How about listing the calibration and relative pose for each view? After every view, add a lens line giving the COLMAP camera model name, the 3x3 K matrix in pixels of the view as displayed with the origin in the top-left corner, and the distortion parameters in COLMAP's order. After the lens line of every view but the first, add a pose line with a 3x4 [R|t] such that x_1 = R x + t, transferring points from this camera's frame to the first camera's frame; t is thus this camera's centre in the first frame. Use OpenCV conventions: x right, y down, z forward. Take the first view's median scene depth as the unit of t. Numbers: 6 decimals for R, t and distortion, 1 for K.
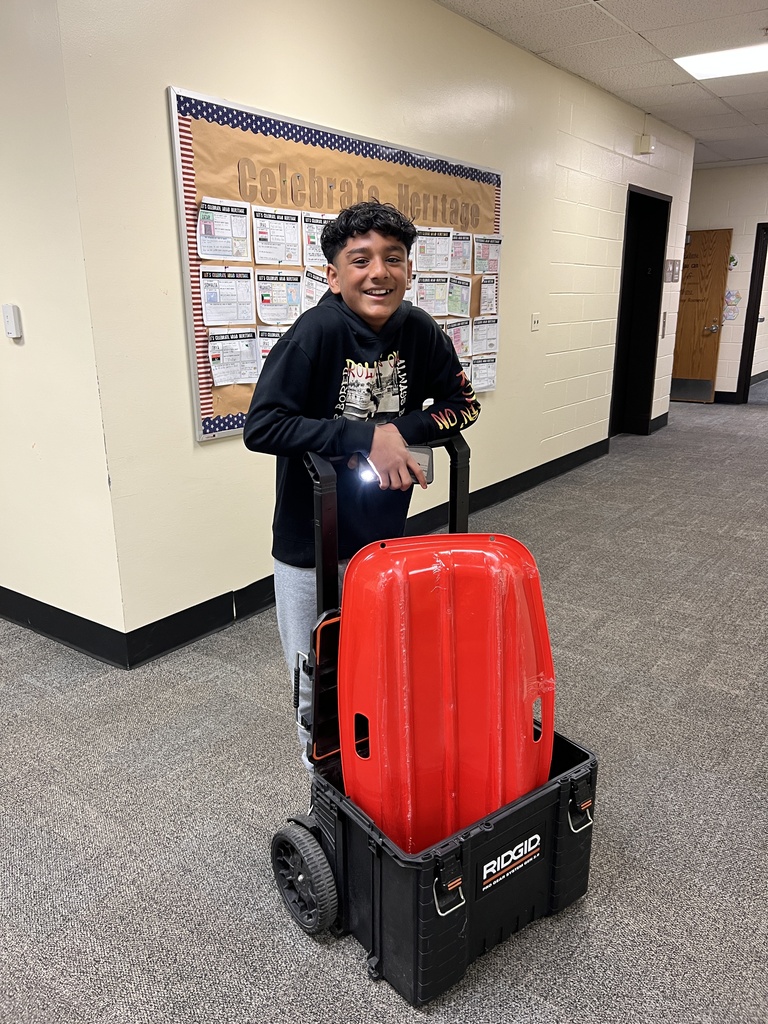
lens RADIAL K [[785.5, 0, 390.7], [0, 785.5, 517.8], [0, 0, 1]] dist [0.002276, -0.015522]
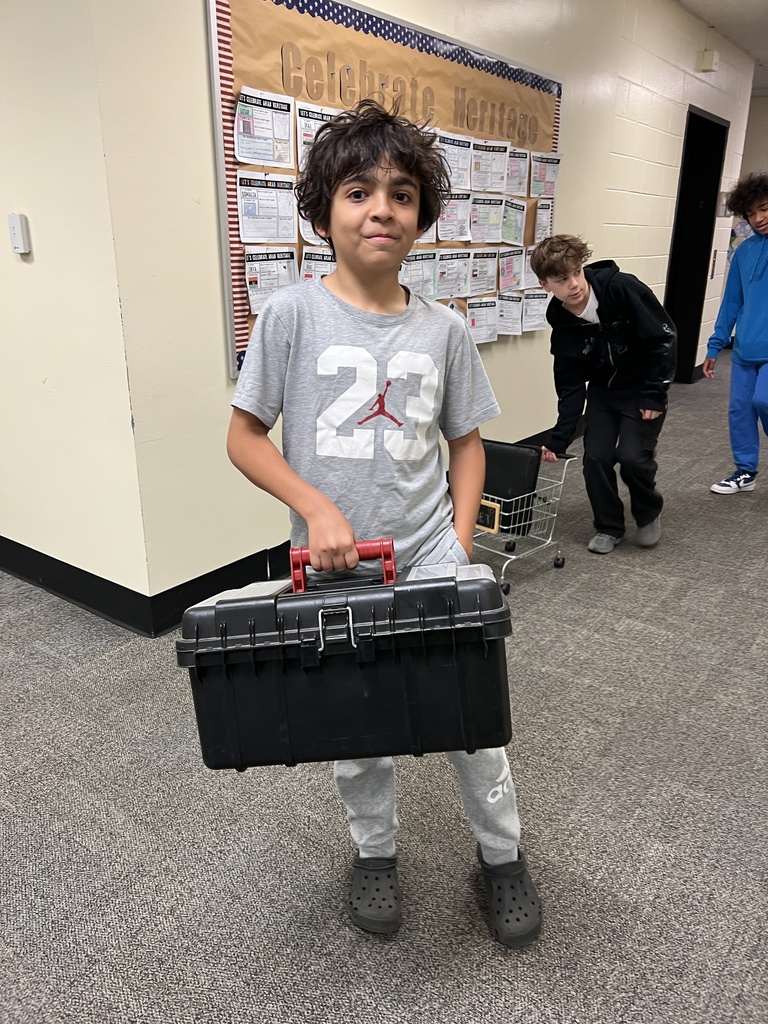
lens RADIAL K [[785.5, 0, 376.9], [0, 785.5, 506.6], [0, 0, 1]] dist [0.002276, -0.015522]
pose [[0.999633, 0.015773, -0.022030, -0.062309], [-0.014633, 0.998593, 0.050961, -0.002303], [0.022803, -0.050620, 0.998458, 0.126137]]
